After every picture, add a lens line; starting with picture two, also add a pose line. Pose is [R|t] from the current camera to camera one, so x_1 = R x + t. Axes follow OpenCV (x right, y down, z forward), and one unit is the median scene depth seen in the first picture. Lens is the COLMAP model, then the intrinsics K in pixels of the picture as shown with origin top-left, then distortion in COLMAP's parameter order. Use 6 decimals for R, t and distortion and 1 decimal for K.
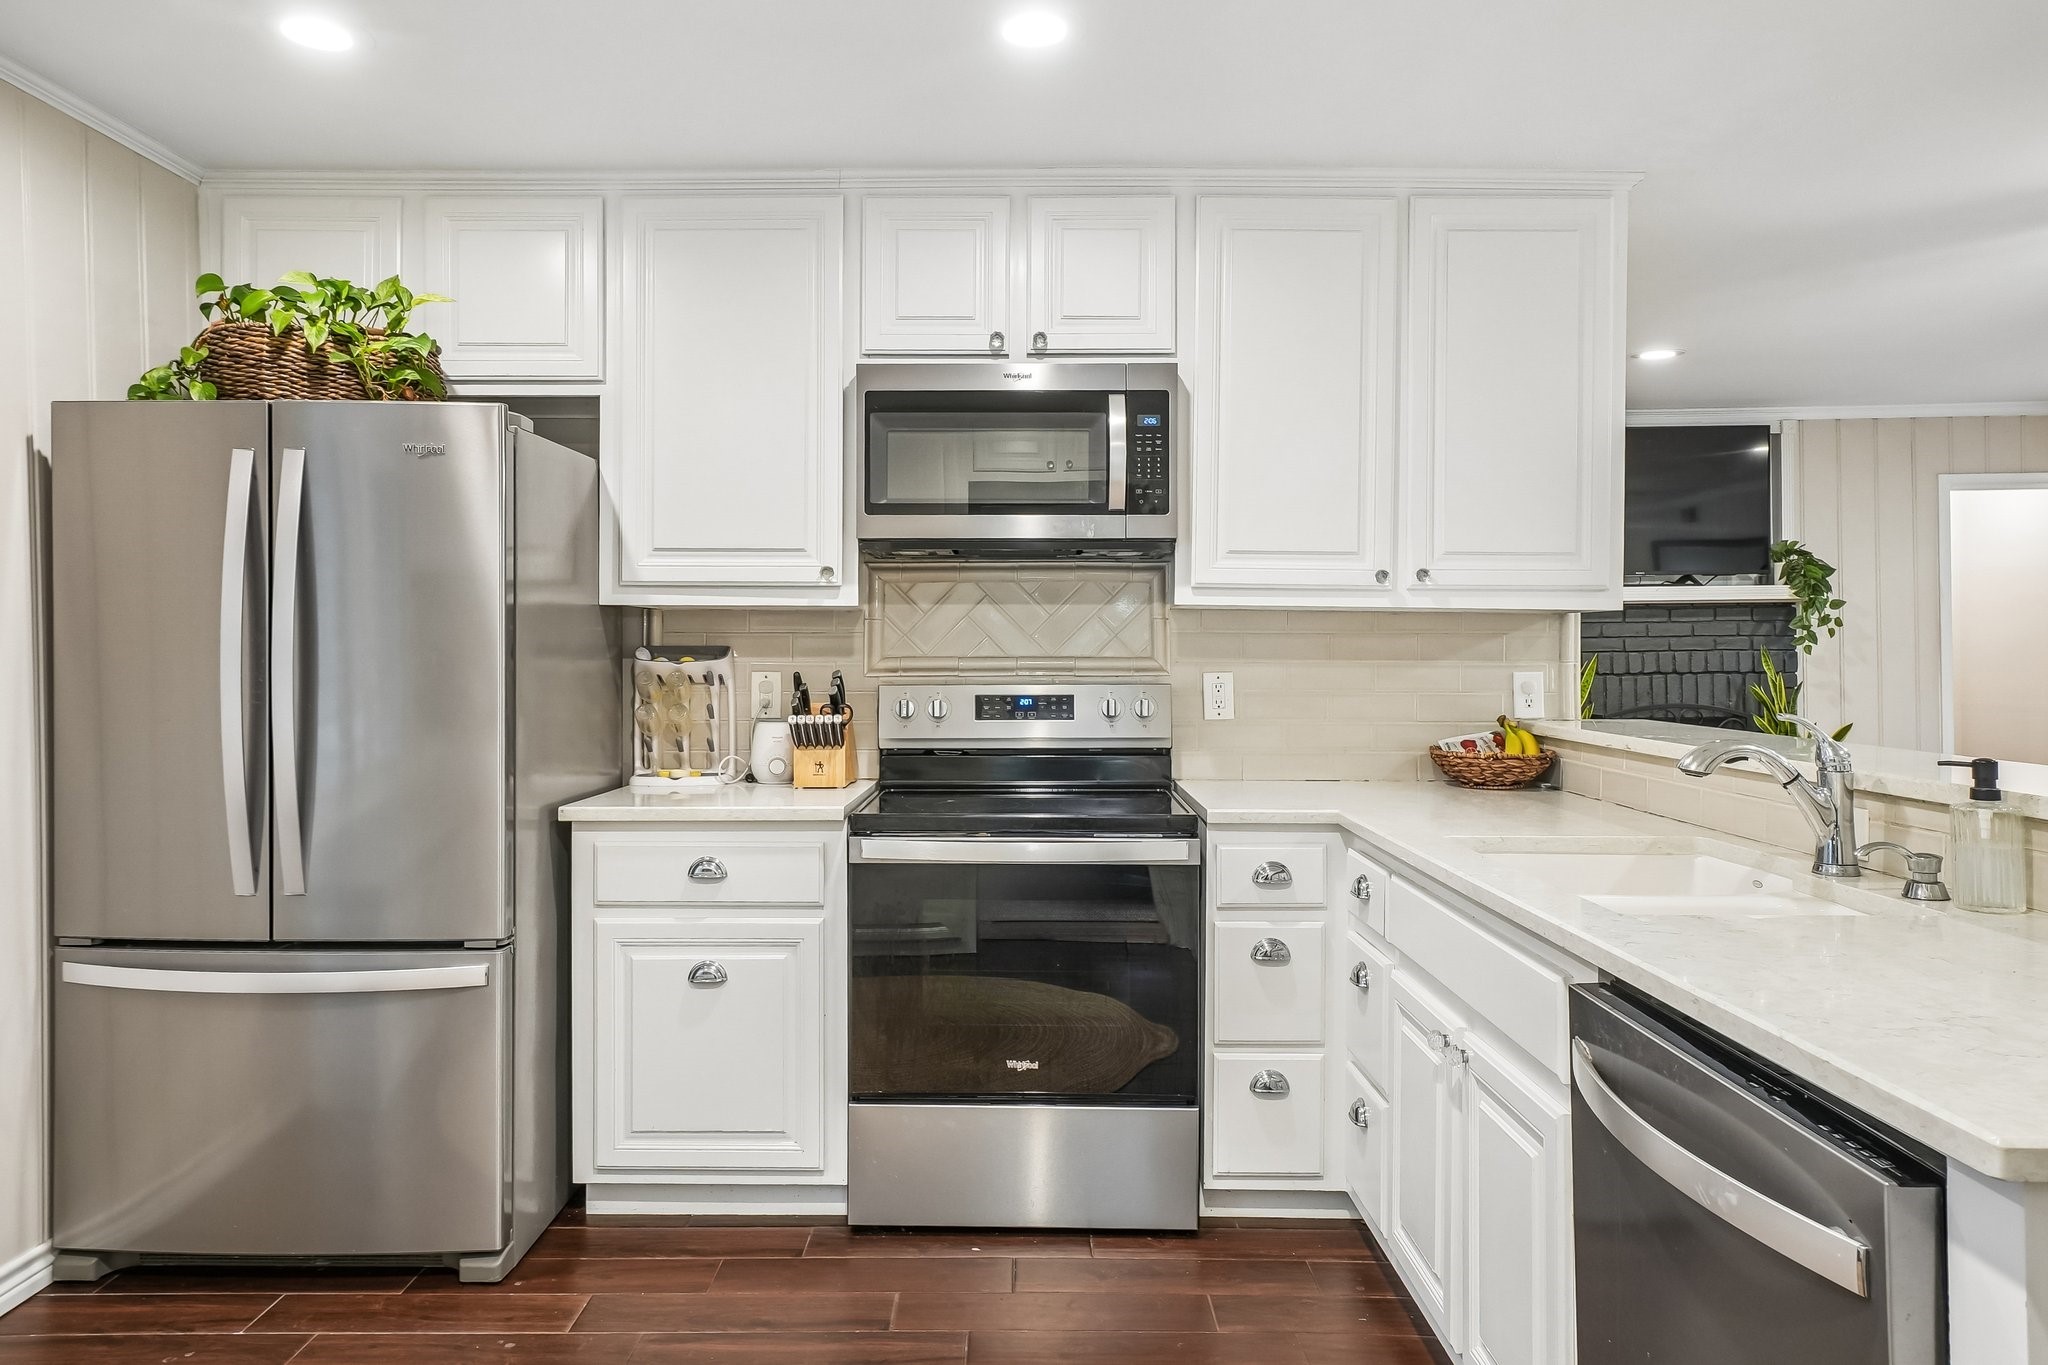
lens RADIAL K [[1325.3, 0, 1021.8], [0, 1325.3, 661.1], [0, 0, 1]] dist [0.002594, 0.001049]
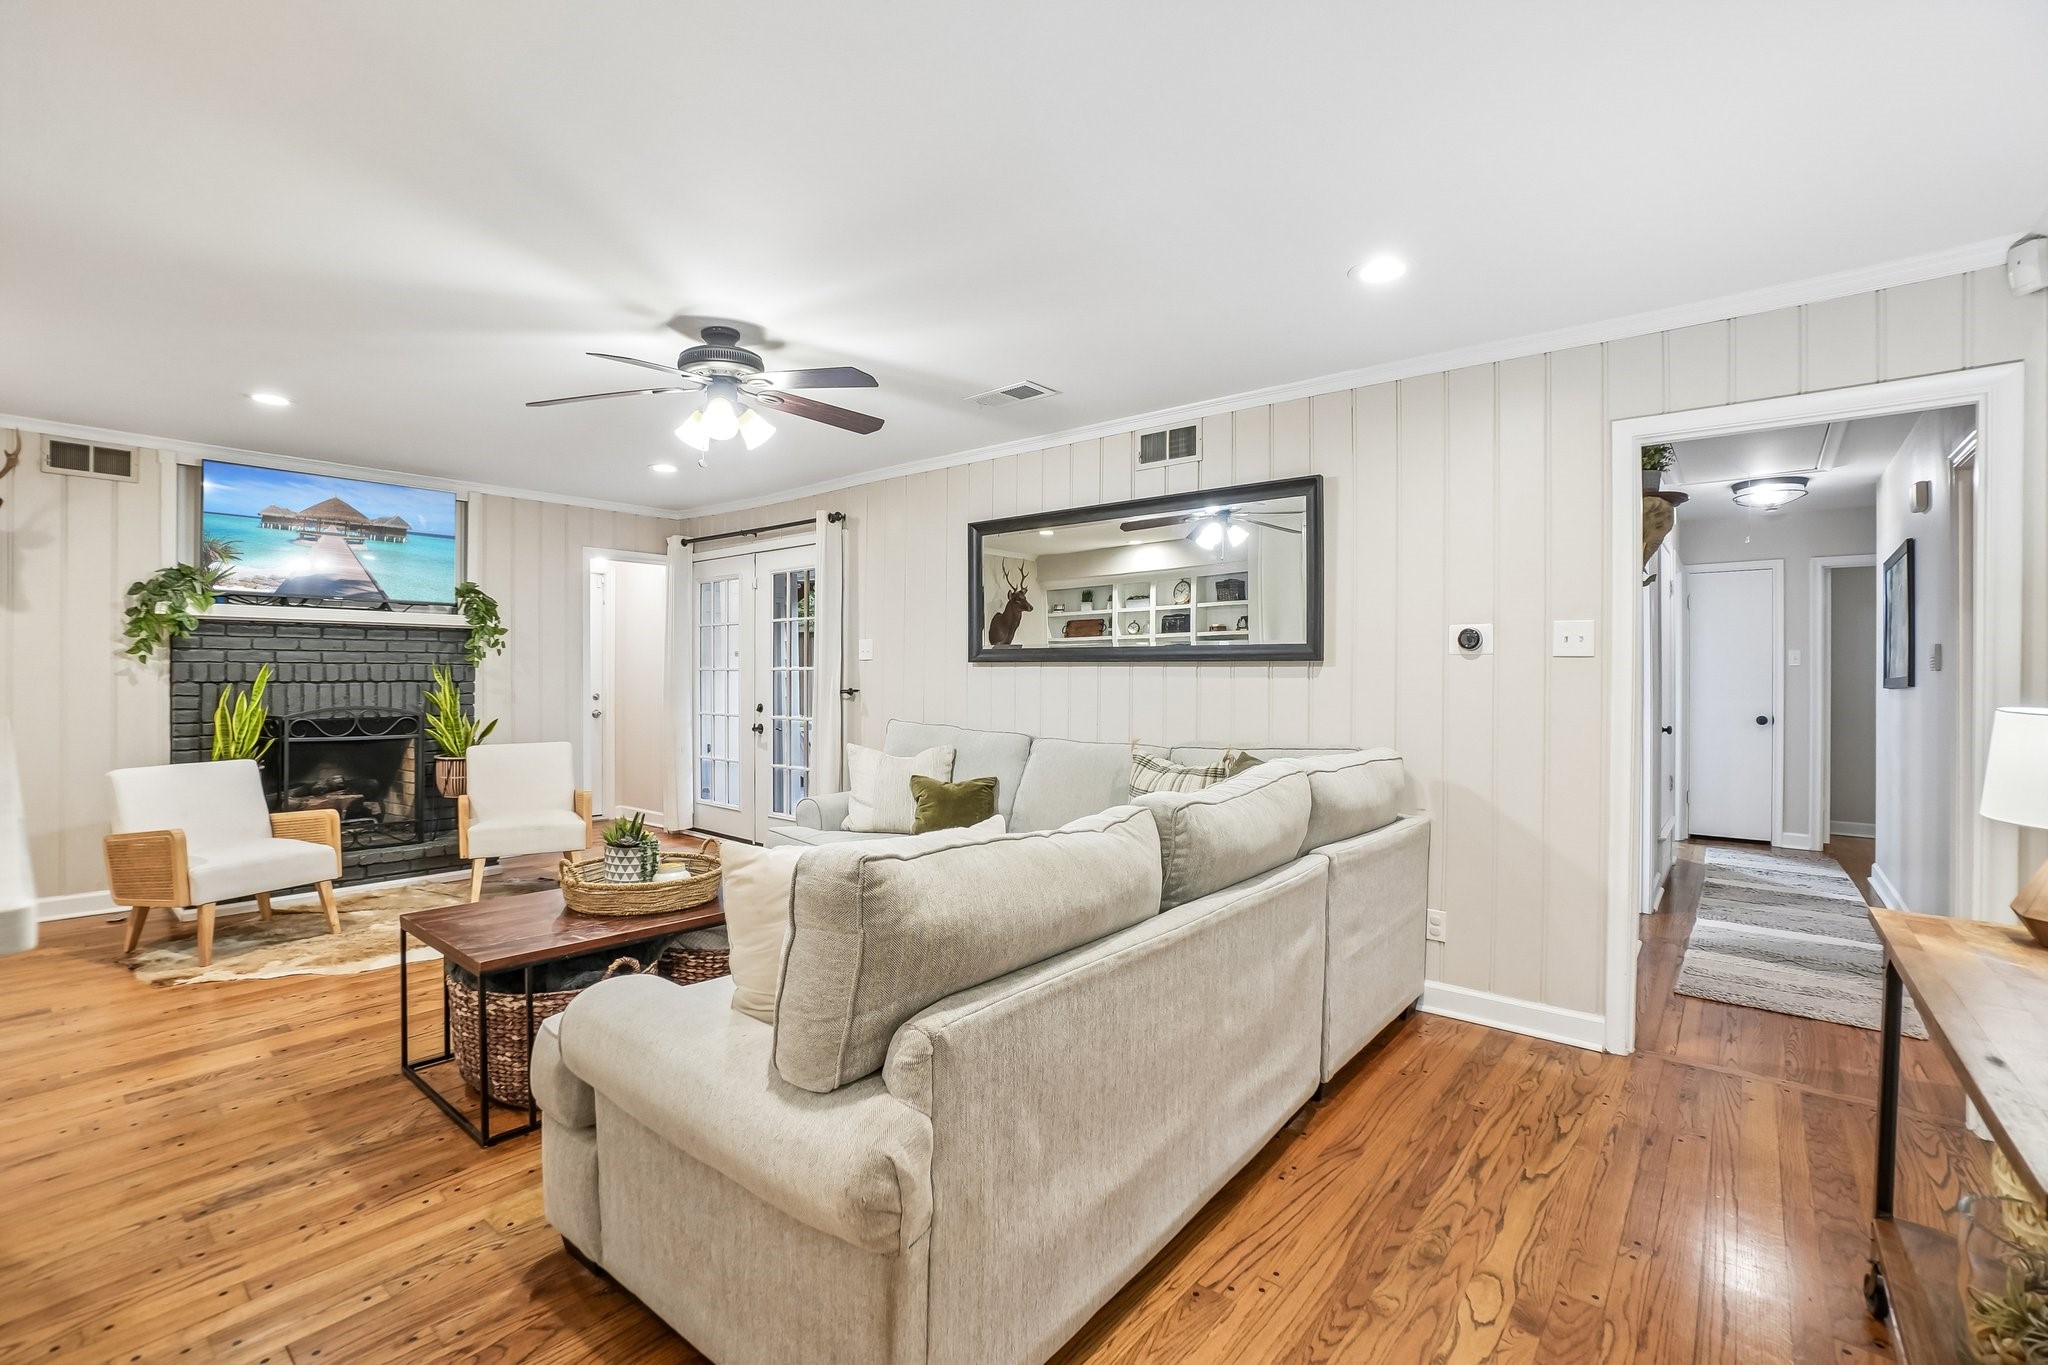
lens RADIAL K [[893.7, 0, 1007.2], [0, 893.7, 680.8], [0, 0, 1]] dist [-0.066011, 0.020018]
pose [[0.637599, 0.008540, 0.770321, 0.507303], [-0.005350, 0.999964, -0.006658, 0.021388], [-0.770350, 0.000124, 0.637622, 0.066943]]
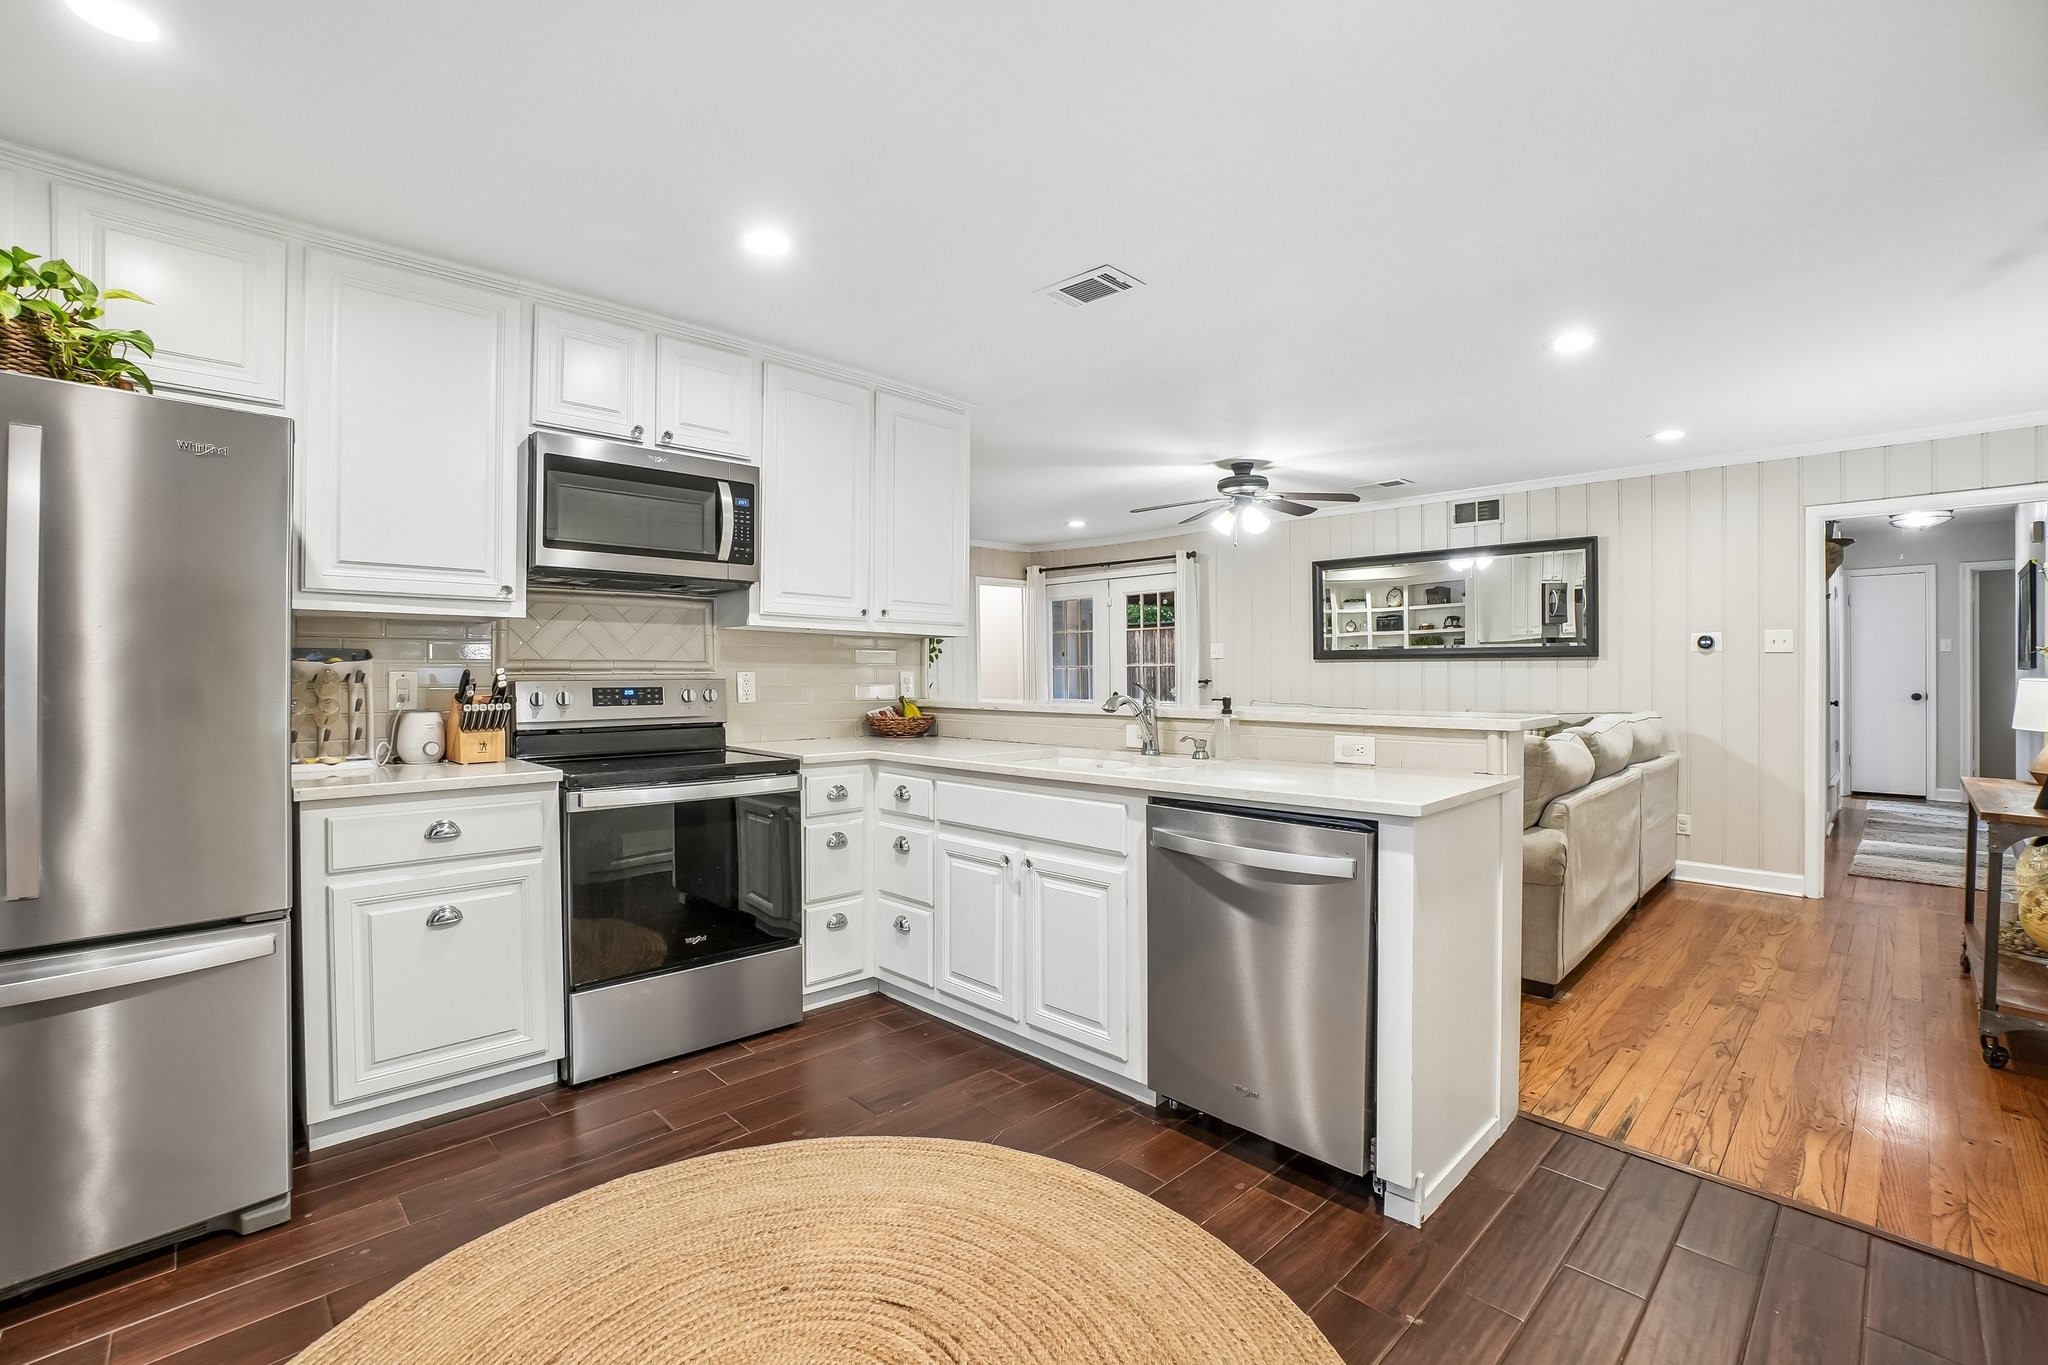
lens RADIAL K [[893.7, 0, 1007.2], [0, 893.7, 680.8], [0, 0, 1]] dist [-0.066011, 0.020018]
pose [[0.715026, -0.006782, 0.699065, -0.387438], [0.007552, 0.999970, 0.001976, 0.021232], [-0.699057, 0.003867, 0.715056, 0.068167]]
